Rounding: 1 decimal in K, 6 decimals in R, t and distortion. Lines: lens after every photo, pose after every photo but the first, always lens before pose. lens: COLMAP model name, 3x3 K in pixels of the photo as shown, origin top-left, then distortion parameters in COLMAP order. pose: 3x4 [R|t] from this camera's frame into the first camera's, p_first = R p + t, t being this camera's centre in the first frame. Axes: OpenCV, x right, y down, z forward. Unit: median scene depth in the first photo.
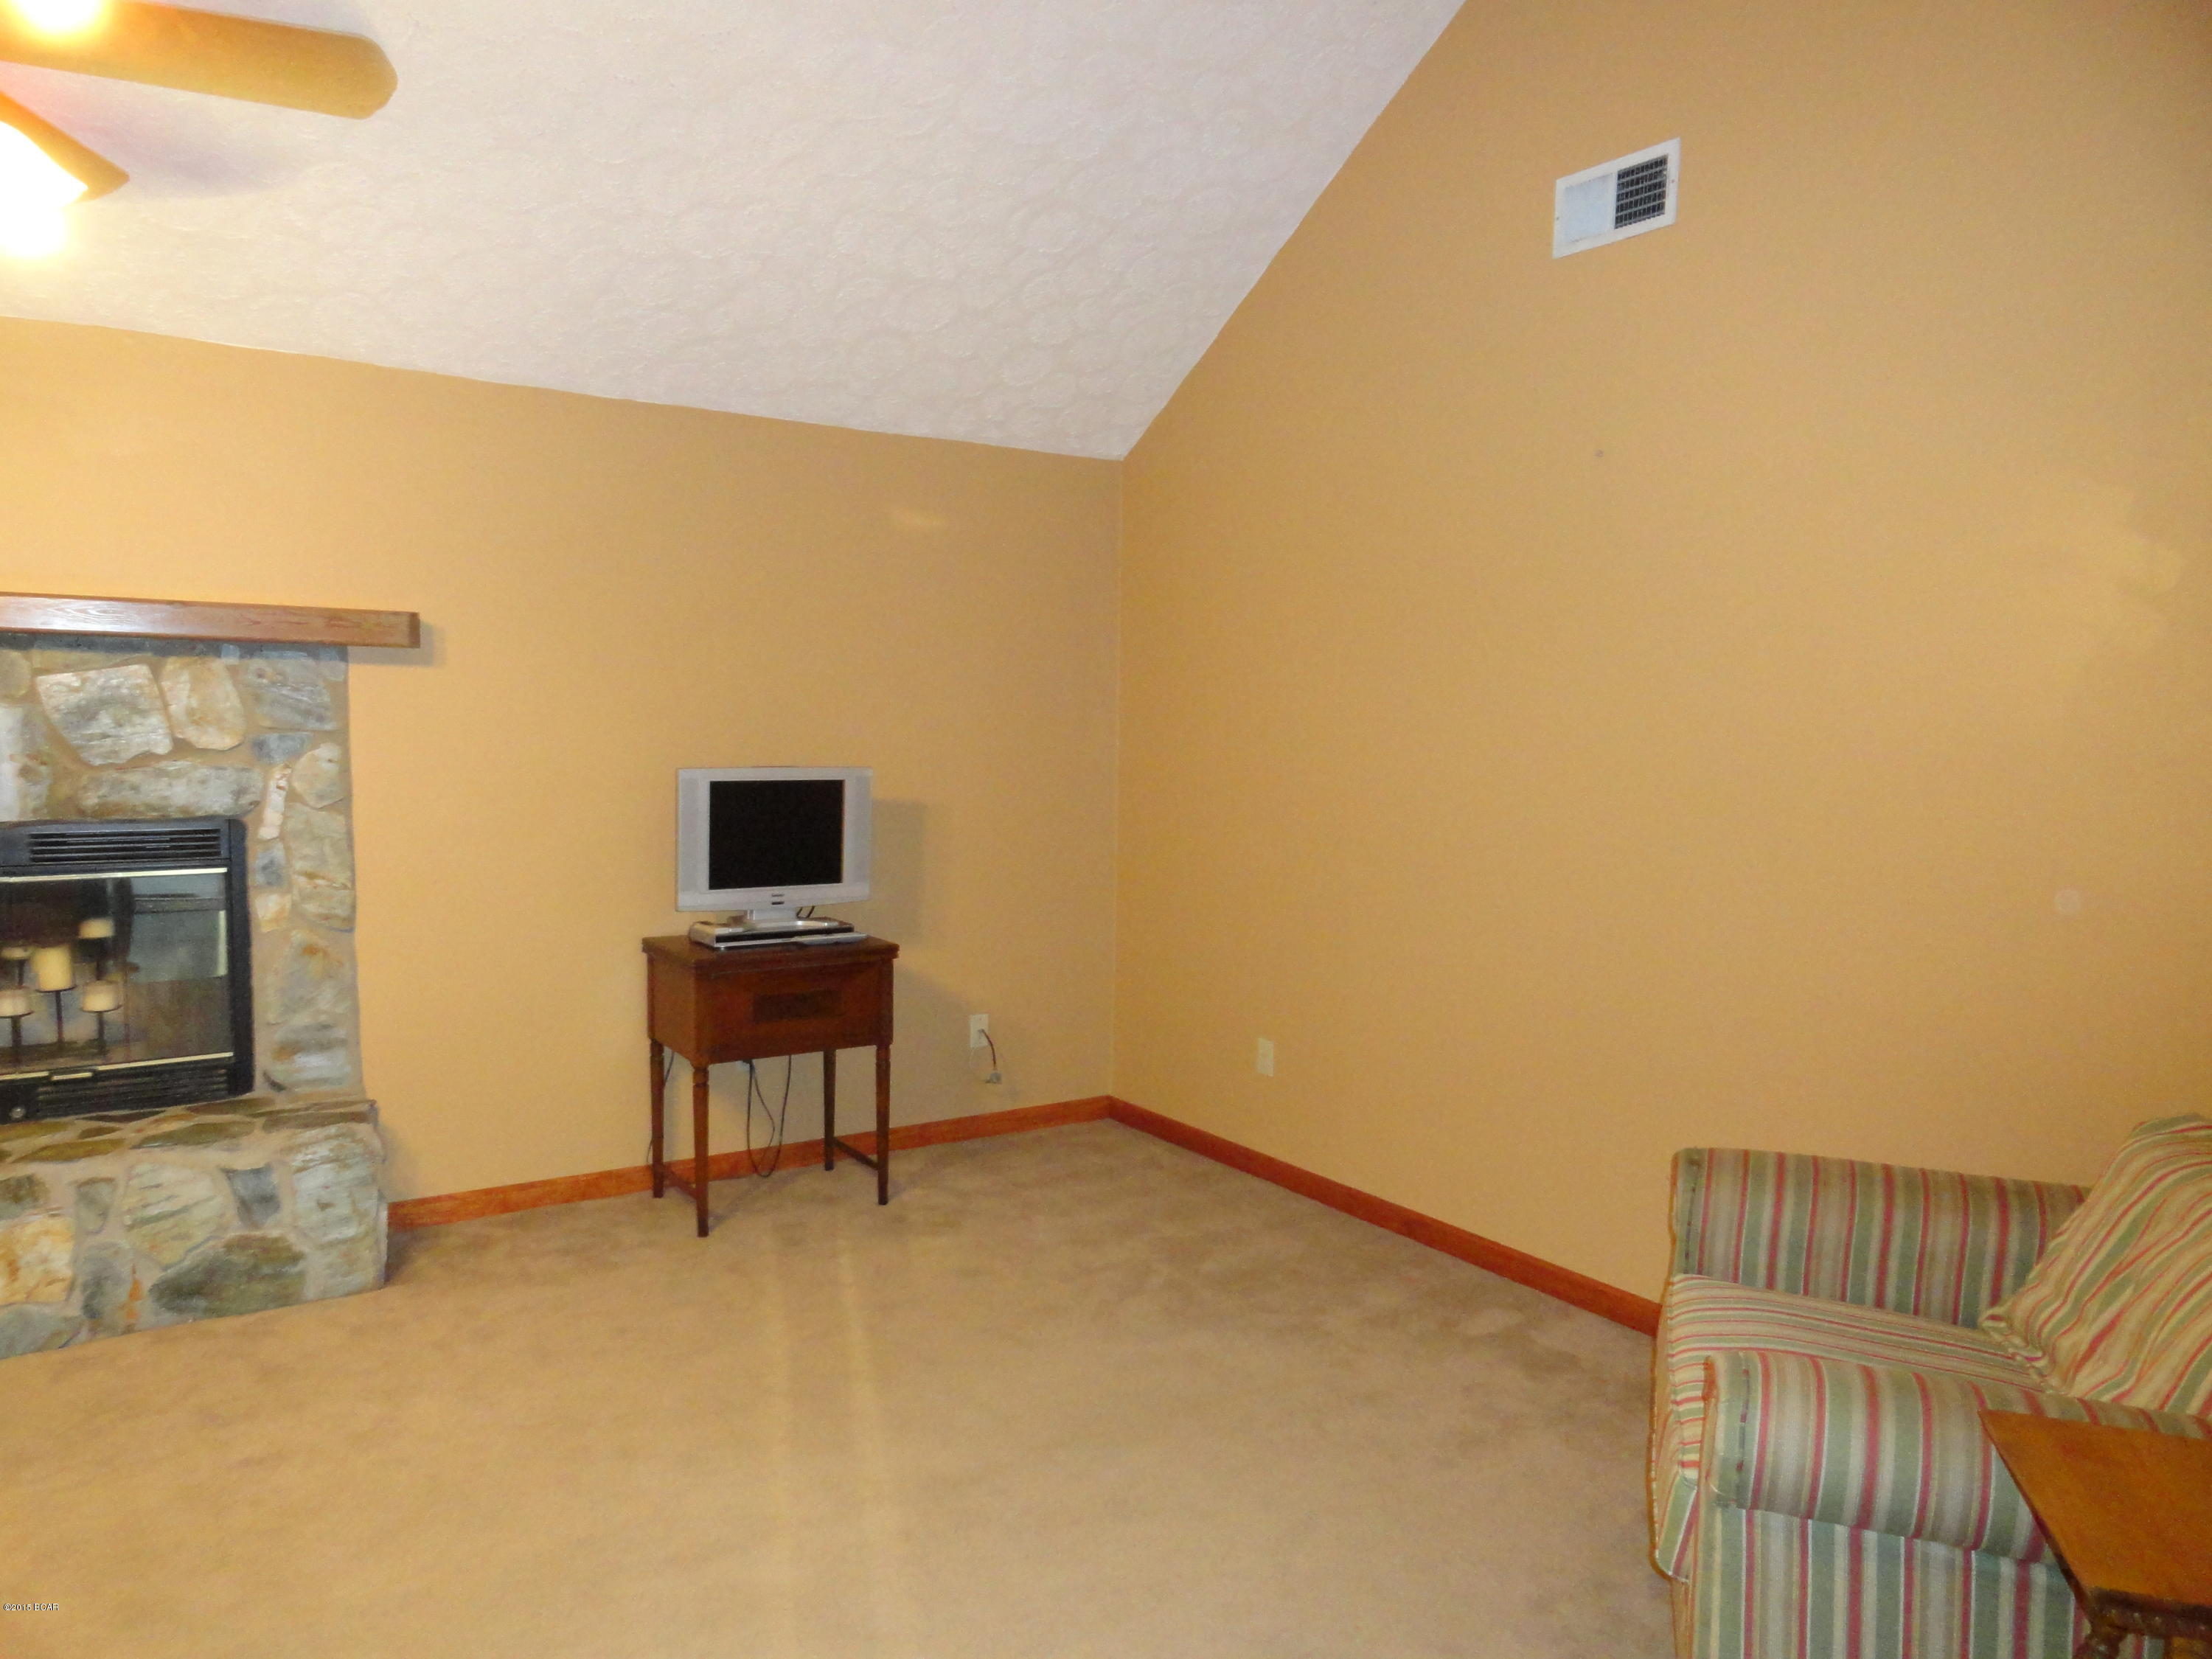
lens RADIAL K [[1524.3, 0, 1107.1], [0, 1524.3, 841.1], [0, 0, 1]] dist [0.002735, 0.002222]
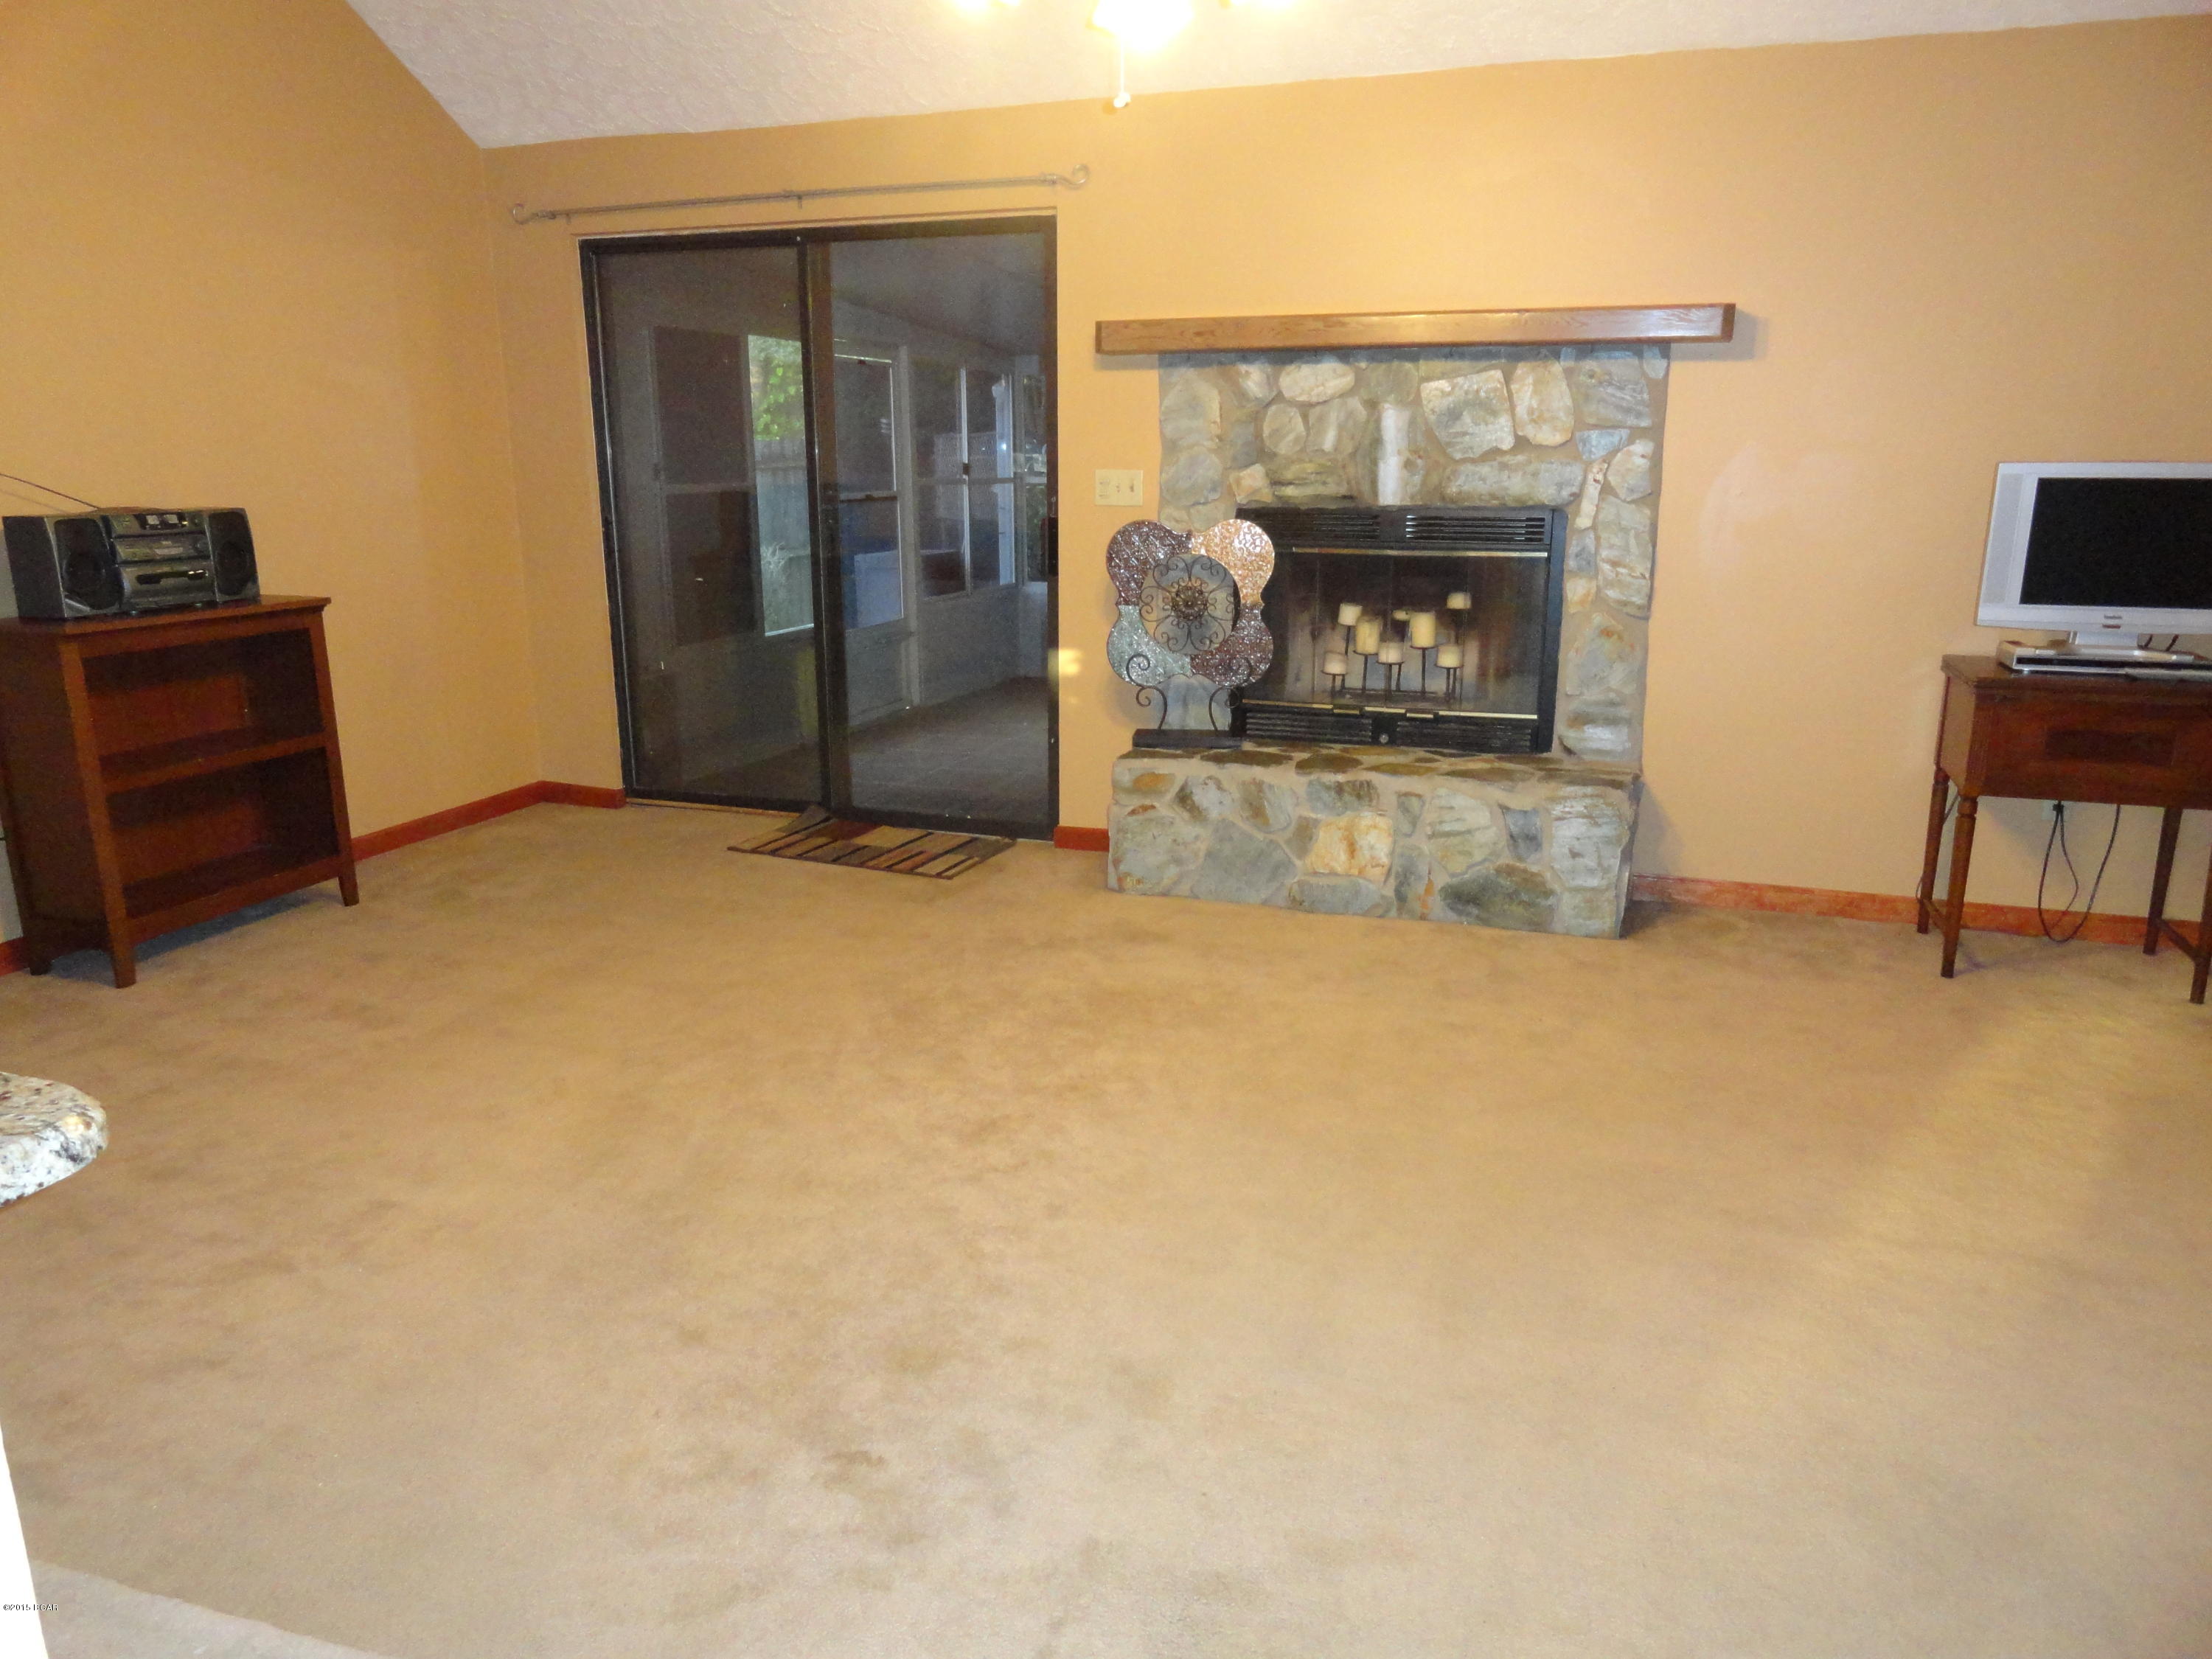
lens RADIAL K [[1524.3, 0, 1099.8], [0, 1524.3, 834.2], [0, 0, 1]] dist [0.002735, 0.002222]
pose [[0.596868, 0.178899, -0.782141, 0.151552], [-0.056741, 0.981796, 0.181266, 0.036329], [0.800331, -0.063812, 0.596153, 0.039080]]
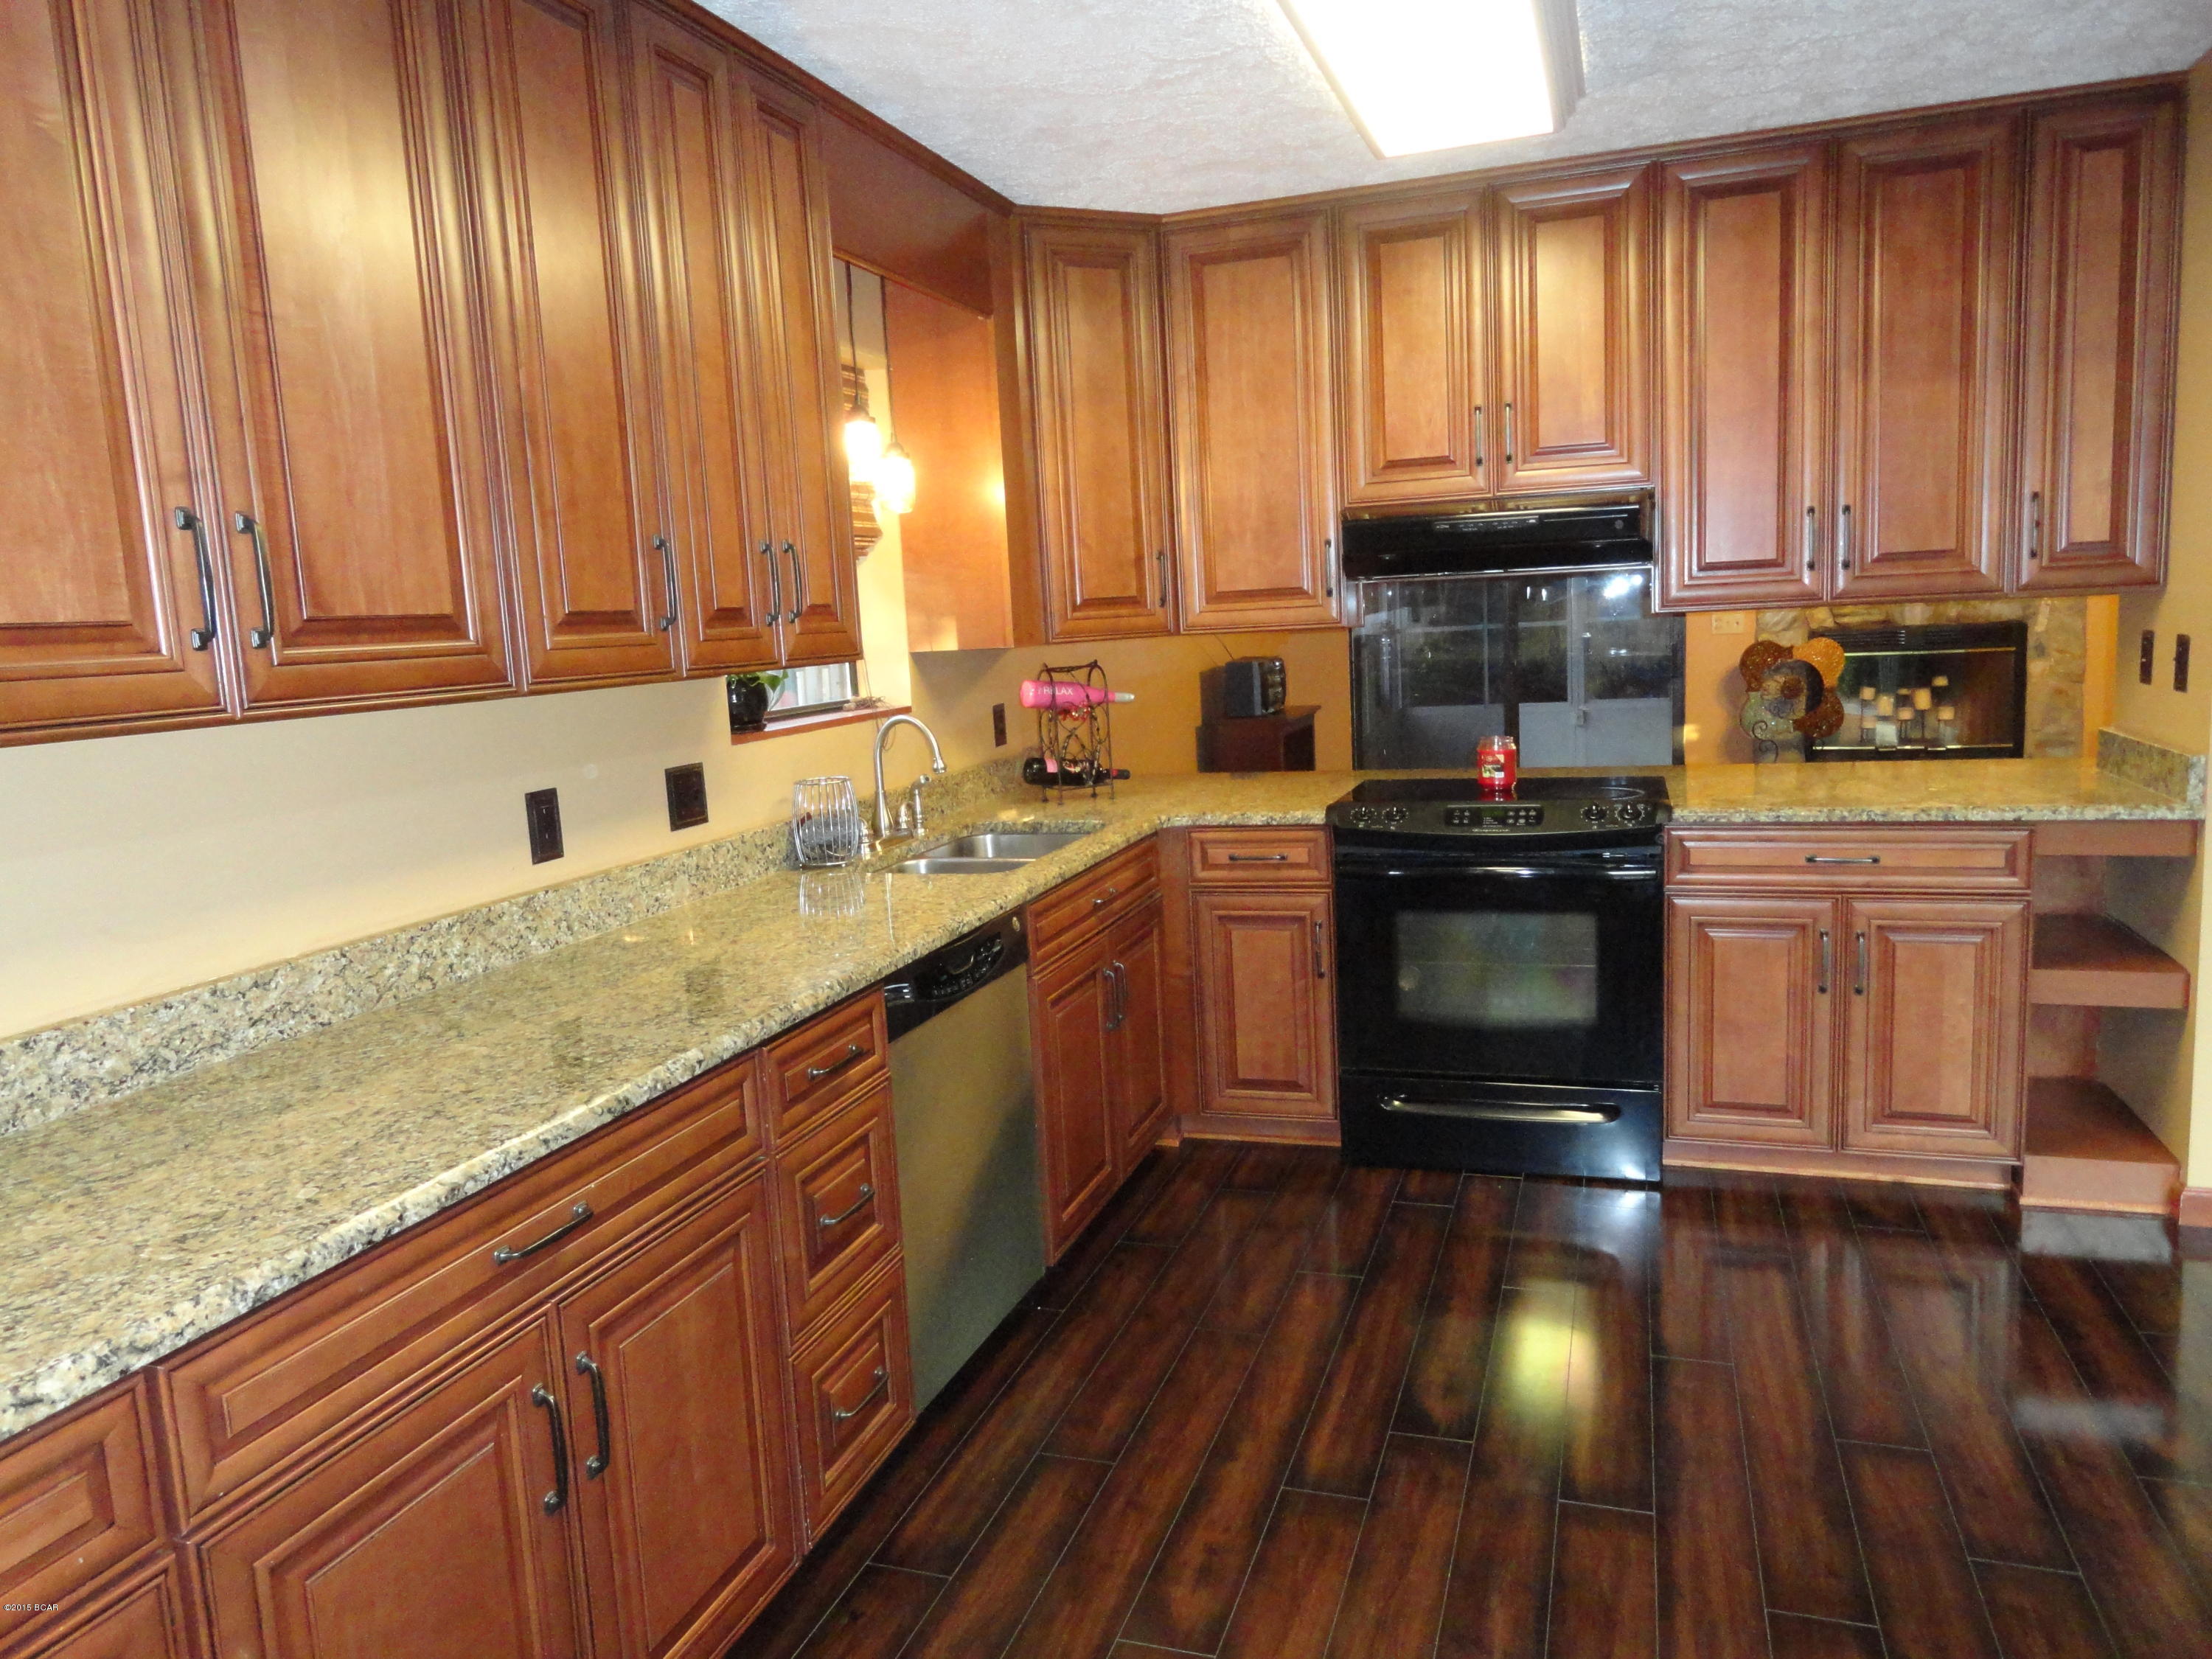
lens RADIAL K [[1524.3, 0, 1111.6], [0, 1524.3, 830.1], [0, 0, 1]] dist [0.002735, 0.002222]
pose [[0.599157, 0.065250, -0.797968, 0.286868], [-0.006136, 0.997018, 0.076919, 0.105868], [0.800608, -0.041190, 0.597771, -1.063096]]
